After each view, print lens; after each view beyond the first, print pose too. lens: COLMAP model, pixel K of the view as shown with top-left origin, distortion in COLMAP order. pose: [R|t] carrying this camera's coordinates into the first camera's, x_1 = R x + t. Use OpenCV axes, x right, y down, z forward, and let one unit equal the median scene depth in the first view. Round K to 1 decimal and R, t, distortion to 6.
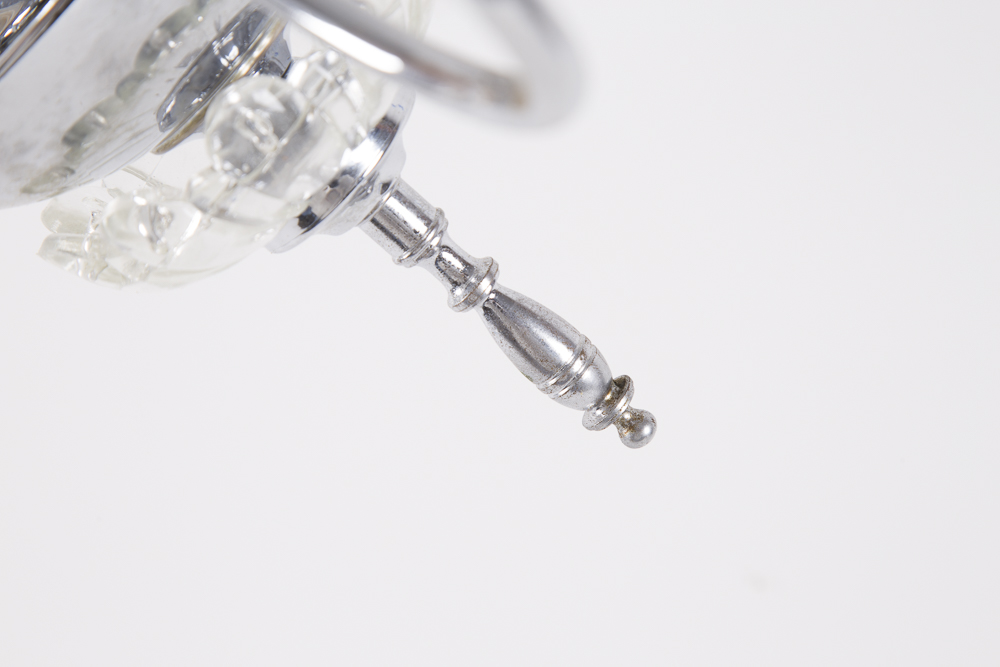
lens RADIAL K [[3051.8, 0, 499.8], [0, 3051.8, 333.3], [0, 0, 1]] dist [0.530477, 0.000000]
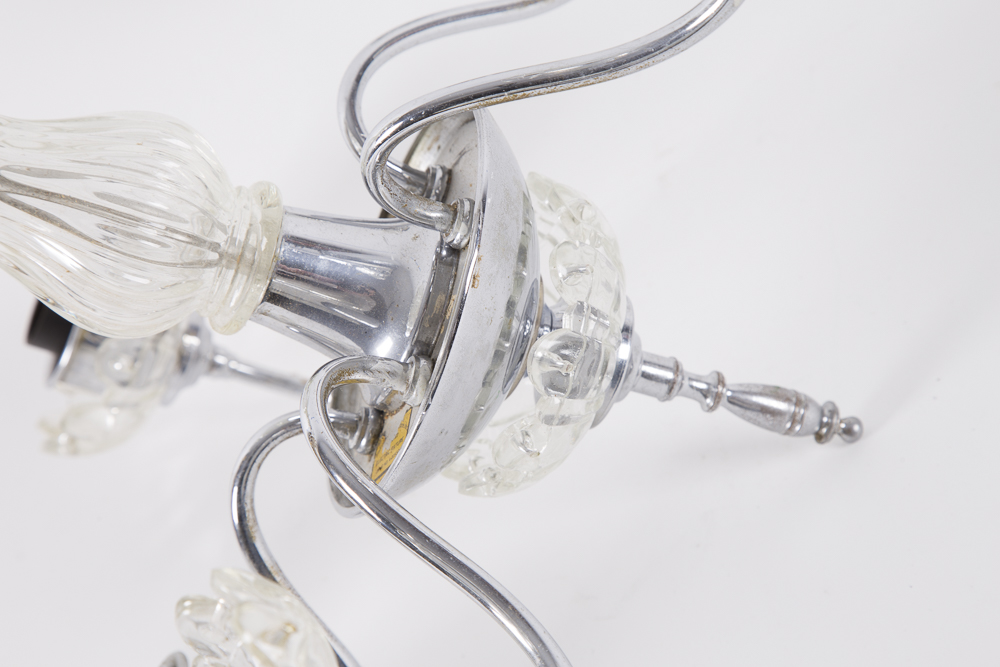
lens RADIAL K [[3051.8, 0, 500.0], [0, 3051.8, 333.2], [0, 0, 1]] dist [0.530477, 0.000000]
pose [[0.896116, -0.439237, -0.063617, 0.006078], [0.435369, 0.897814, -0.066206, 0.013185], [0.086197, 0.031632, 0.995776, -0.605531]]
